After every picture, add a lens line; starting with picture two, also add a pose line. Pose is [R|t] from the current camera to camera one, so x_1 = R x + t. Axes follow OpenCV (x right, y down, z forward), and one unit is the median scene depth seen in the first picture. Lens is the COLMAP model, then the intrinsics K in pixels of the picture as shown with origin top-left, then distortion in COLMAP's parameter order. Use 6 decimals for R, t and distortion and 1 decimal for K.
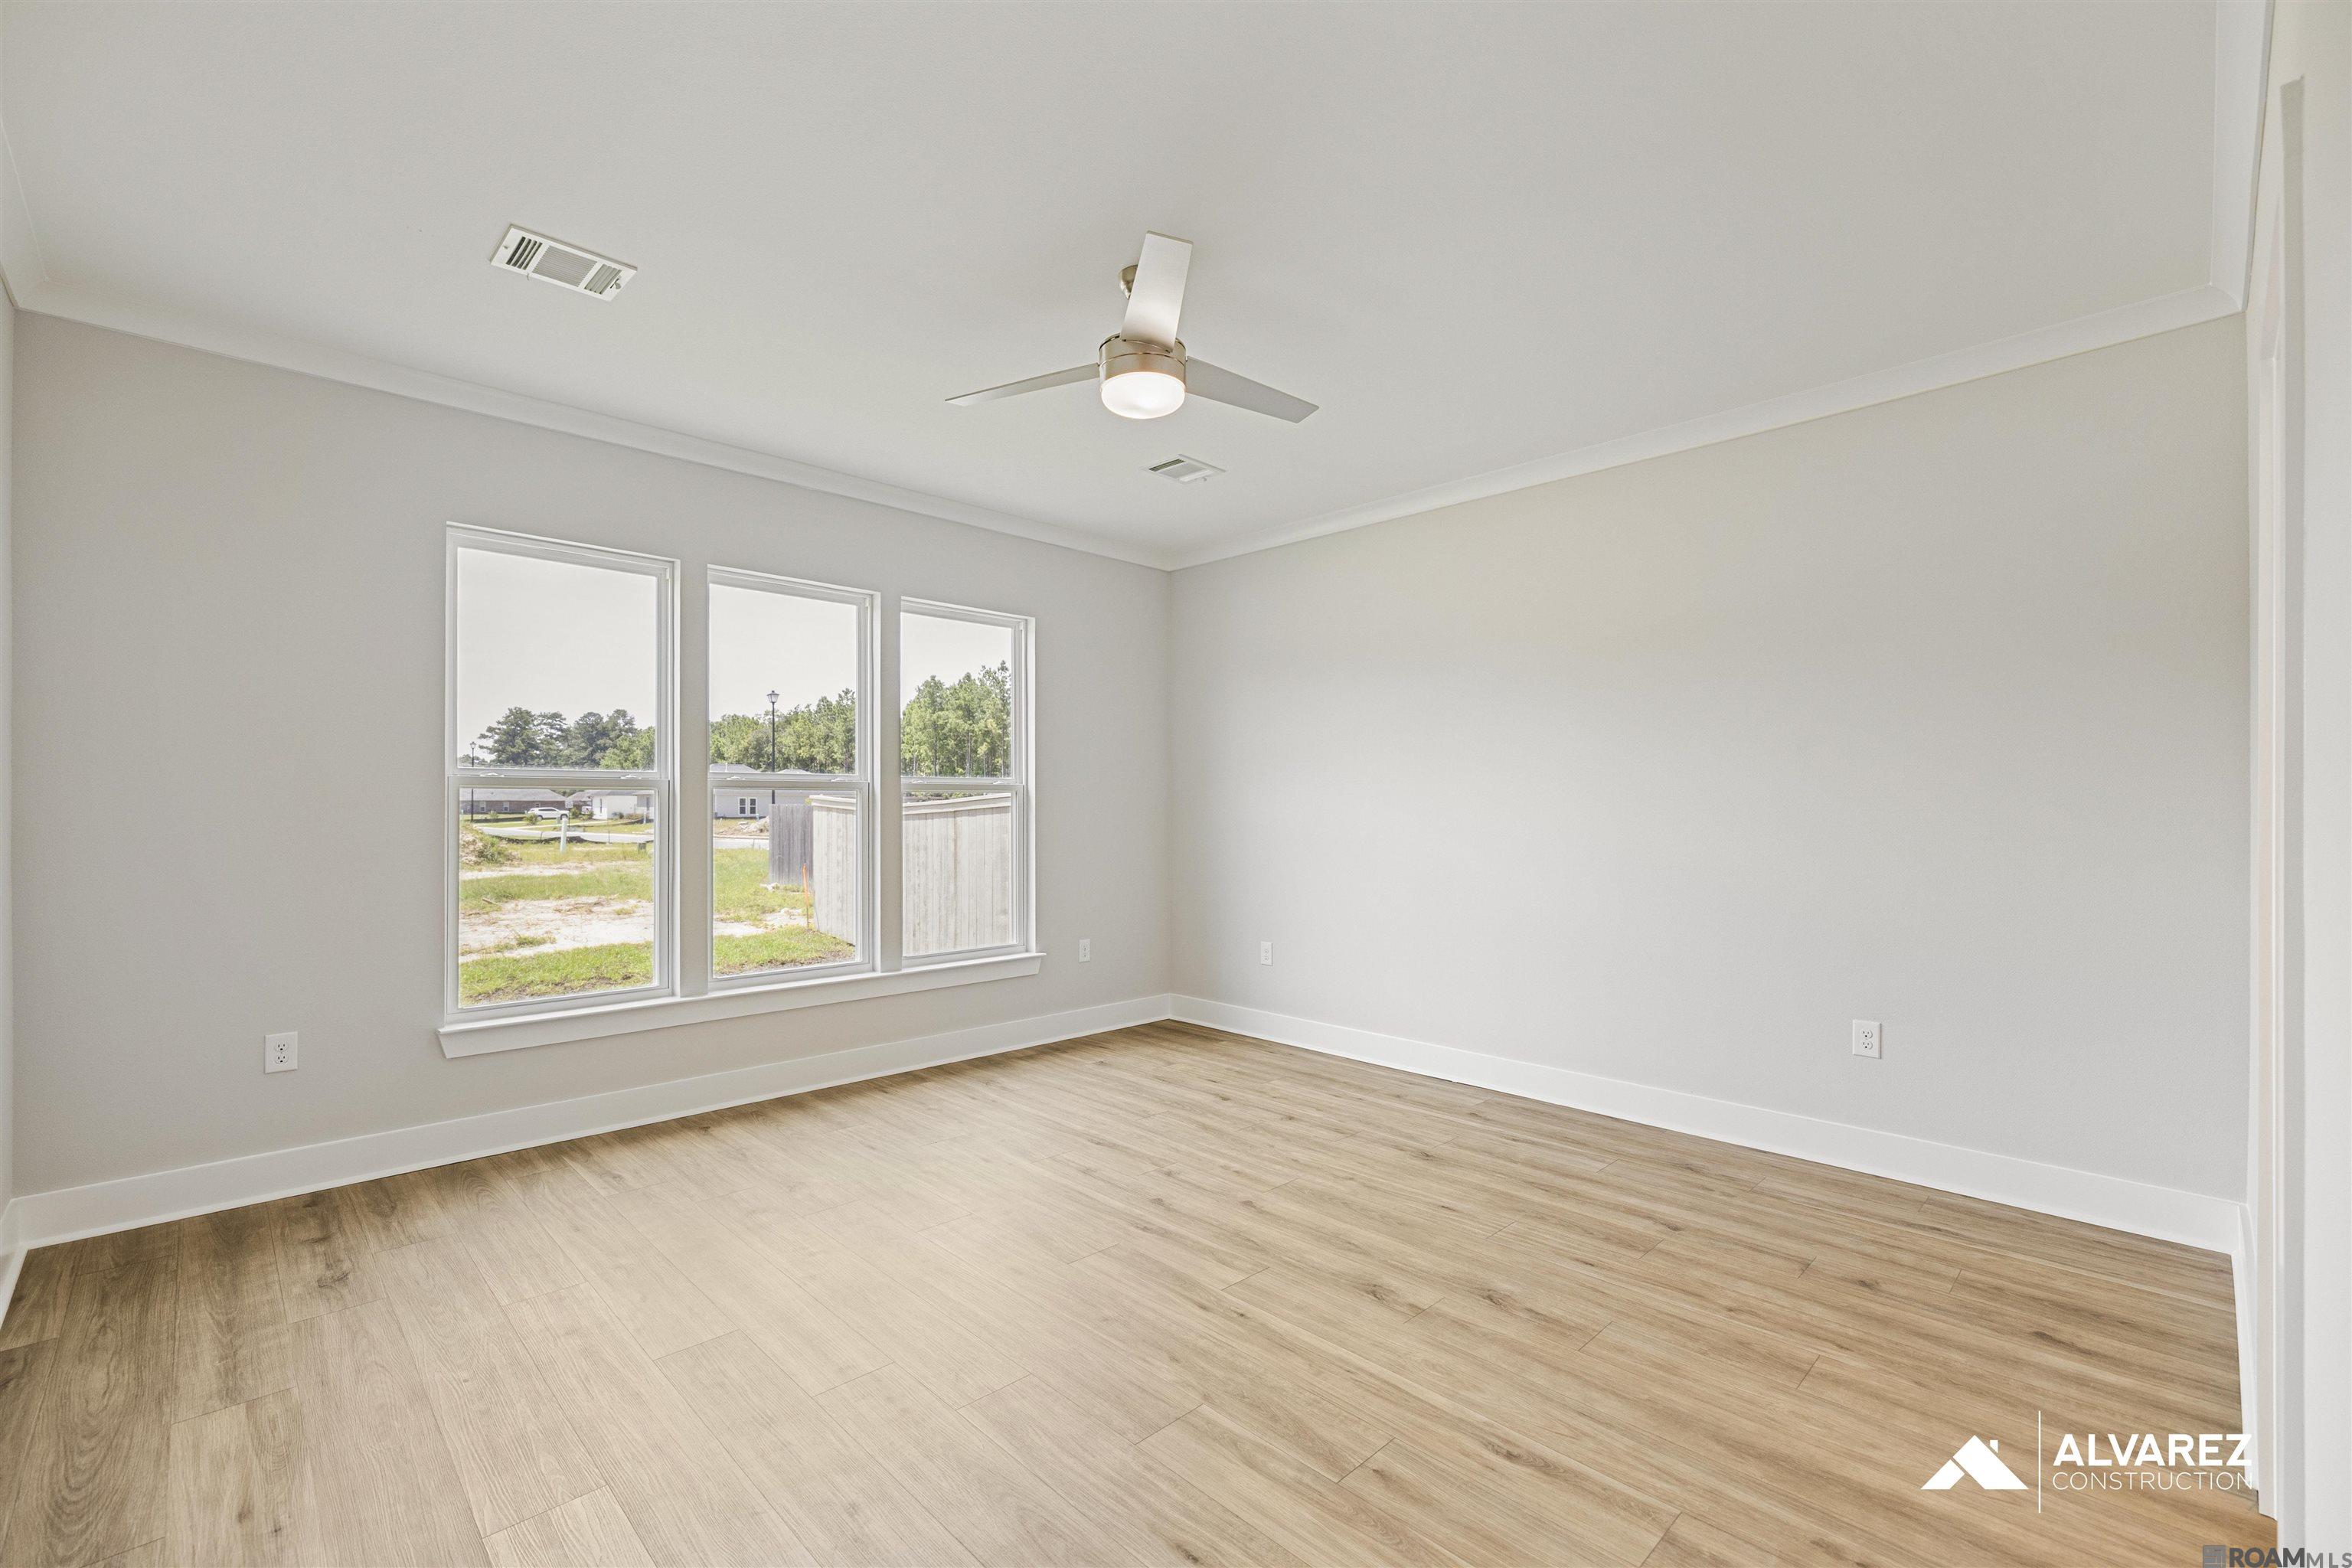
lens RADIAL K [[994.9, 0, 1176.0], [0, 994.9, 784.0], [0, 0, 1]] dist [0.002740, 0.000388]
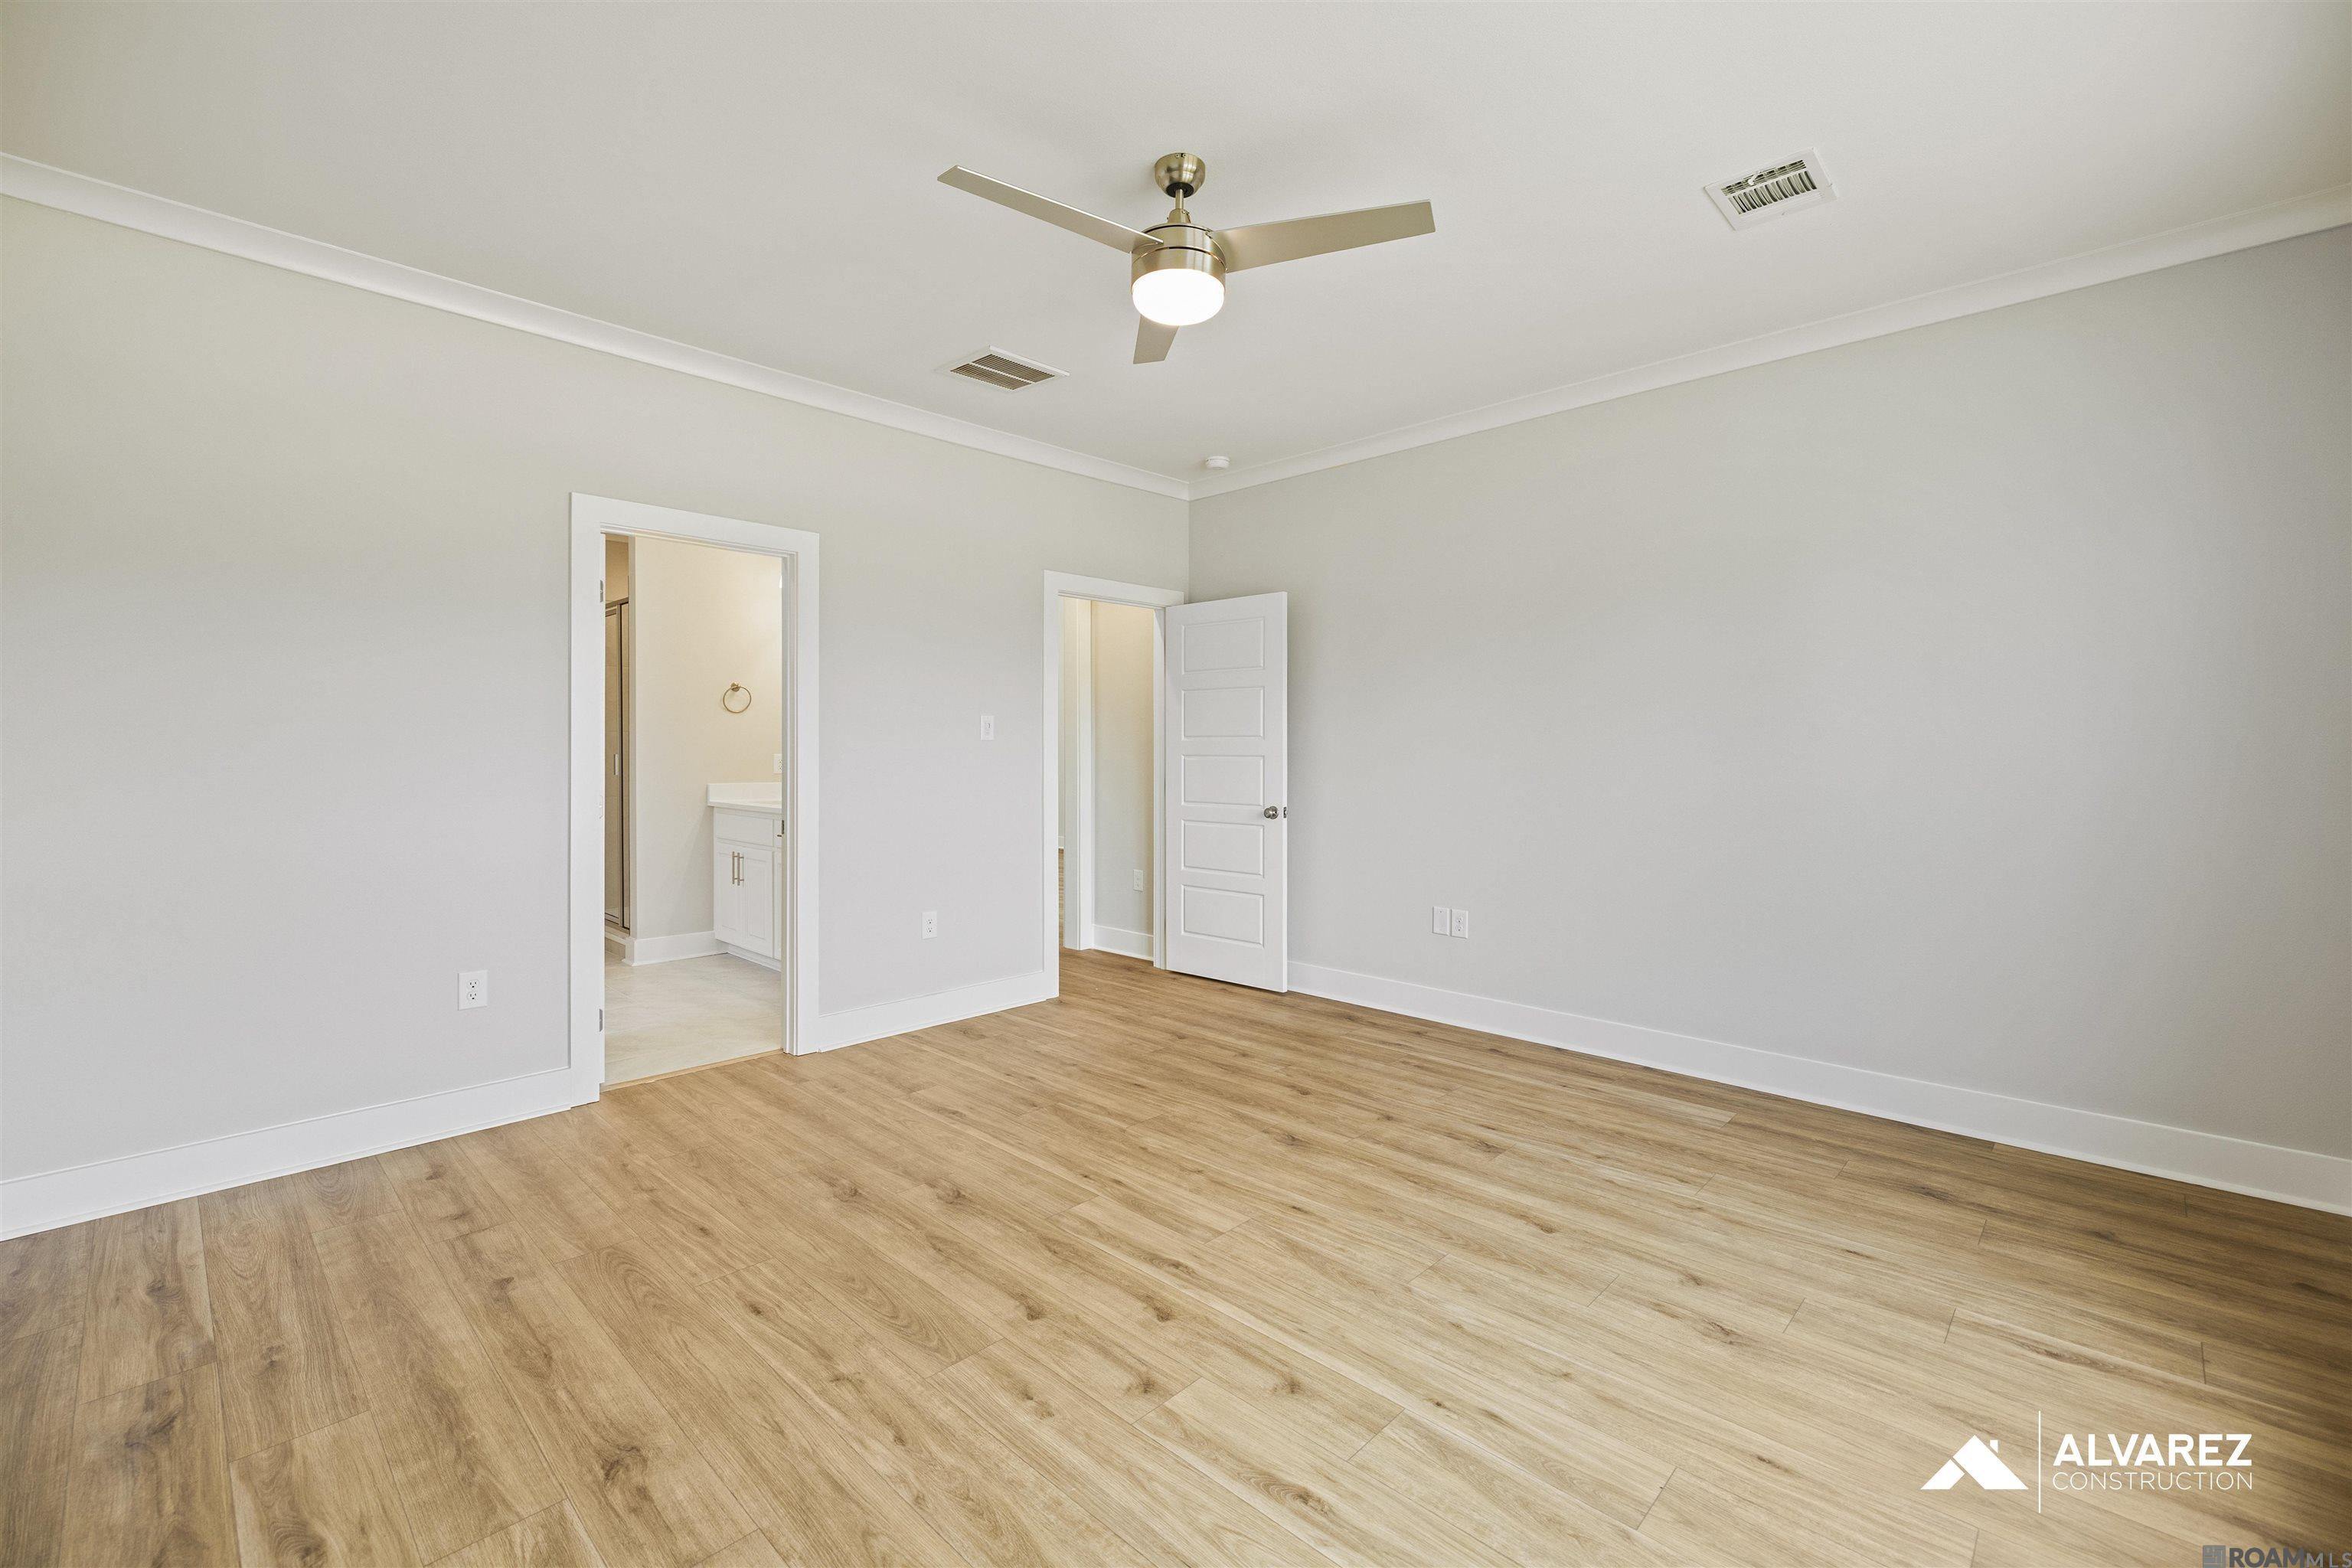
lens RADIAL K [[994.9, 0, 1176.0], [0, 994.9, 784.0], [0, 0, 1]] dist [0.002740, 0.000388]
pose [[-0.999769, -0.001214, -0.021449, -0.012716], [-0.001504, 0.999908, 0.013473, 0.044437], [0.021430, 0.013503, -0.999679, 1.894168]]
